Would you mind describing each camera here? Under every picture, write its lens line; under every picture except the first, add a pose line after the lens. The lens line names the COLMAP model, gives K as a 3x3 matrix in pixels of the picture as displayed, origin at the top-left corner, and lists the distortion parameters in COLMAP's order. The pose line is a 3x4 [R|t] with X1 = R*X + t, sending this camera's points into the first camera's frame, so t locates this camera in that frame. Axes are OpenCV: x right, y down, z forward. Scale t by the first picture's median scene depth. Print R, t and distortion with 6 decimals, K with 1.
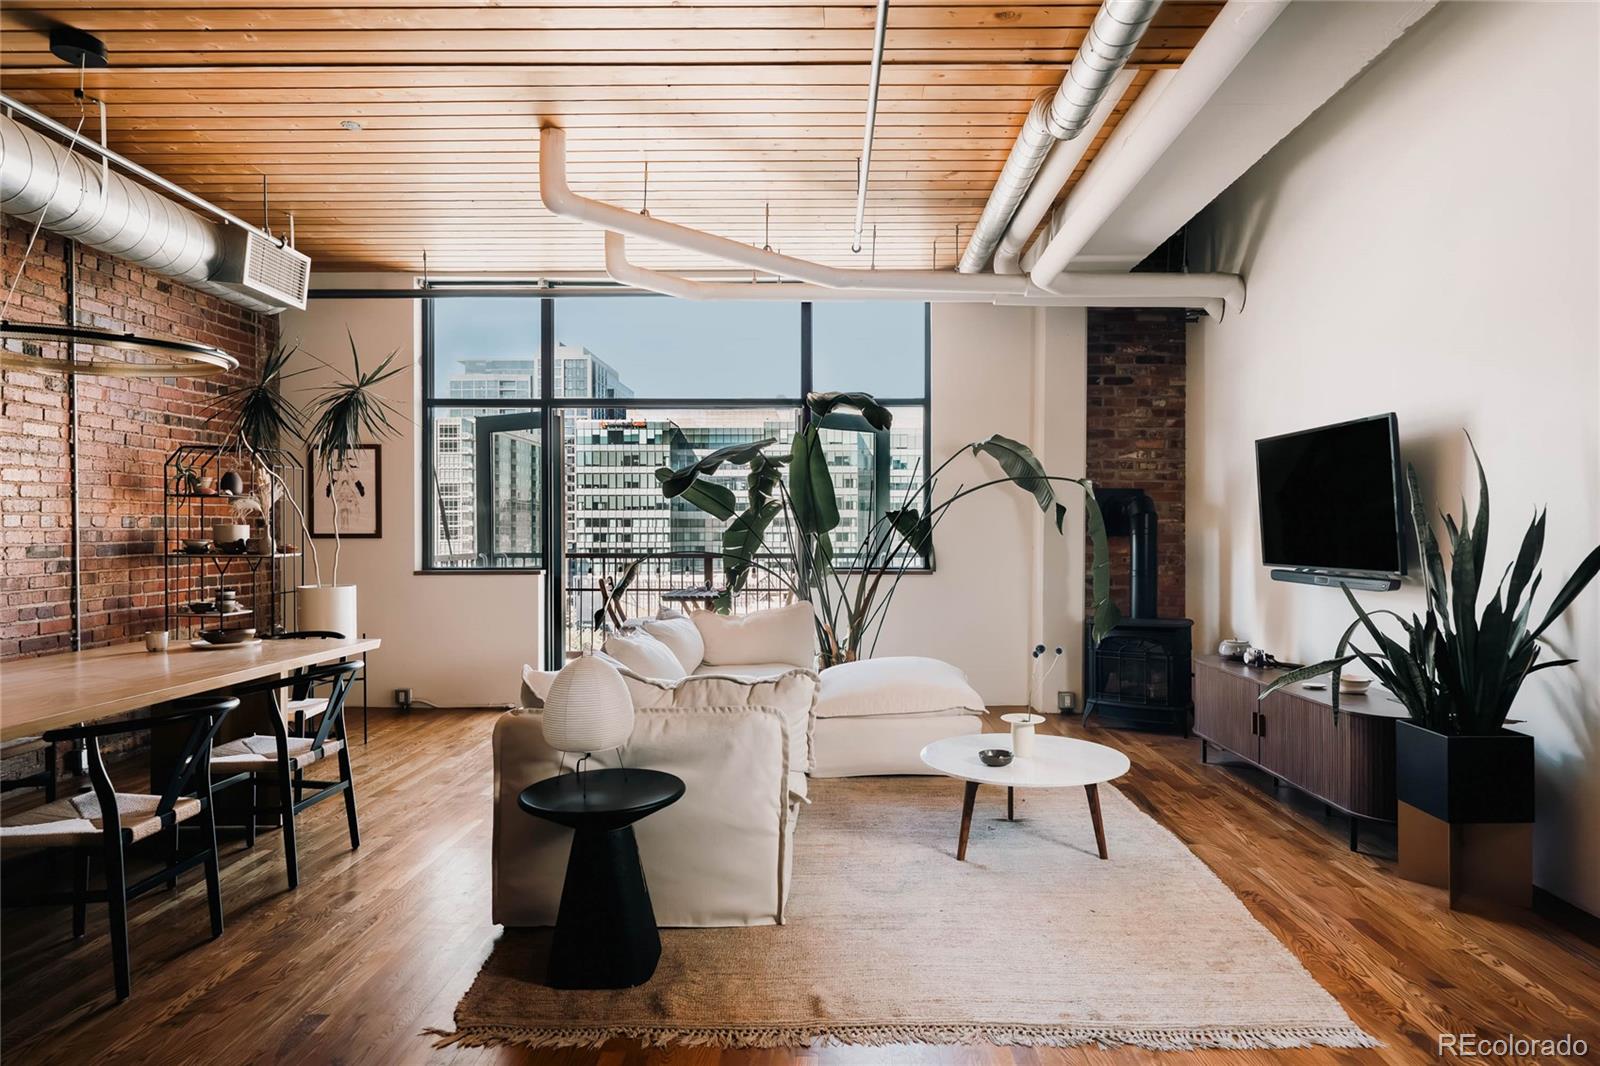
lens RADIAL K [[888.0, 0, 800.0], [0, 888.0, 533.0], [0, 0, 1]] dist [0.001626, -0.000343]
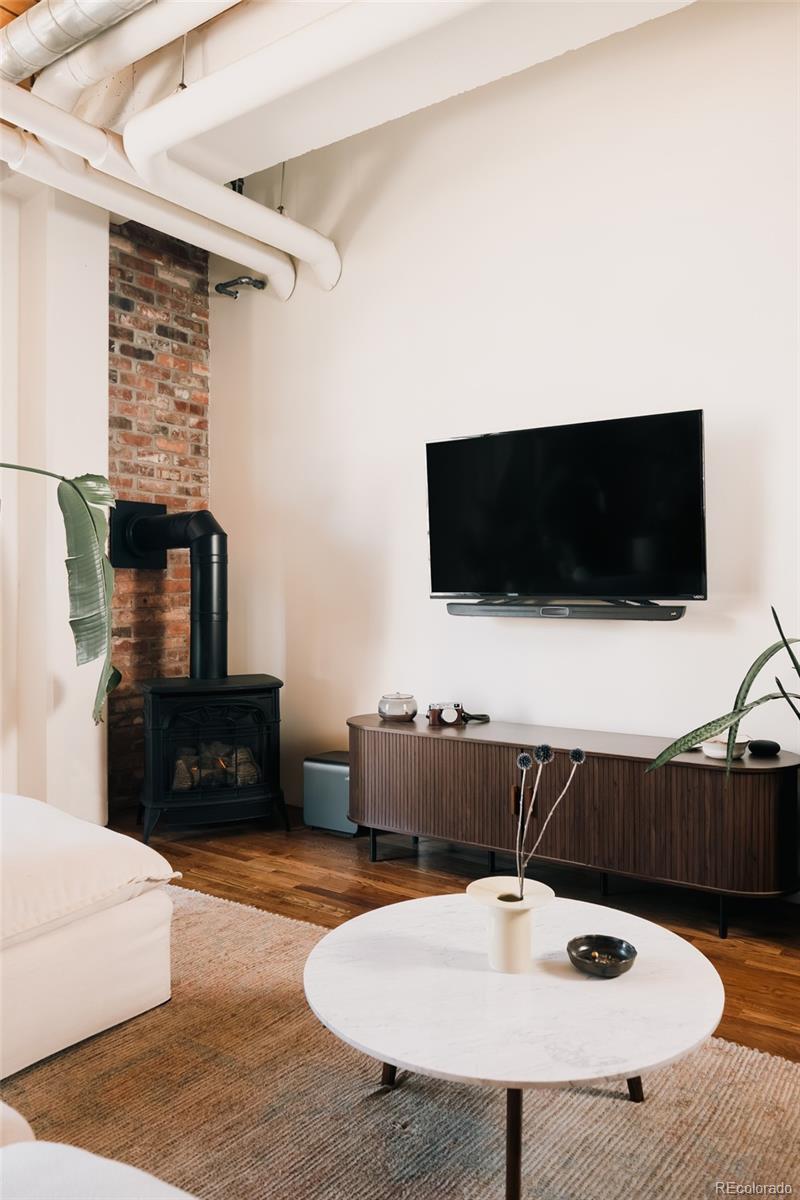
lens RADIAL K [[886.3, 0, 400.0], [0, 886.3, 600.0], [0, 0, 1]] dist [-0.011882, 0.000581]
pose [[0.598051, -0.007843, 0.801420, -0.031854], [-0.003841, 0.999913, 0.012651, 0.006865], [-0.801449, -0.010644, 0.597969, 0.138383]]
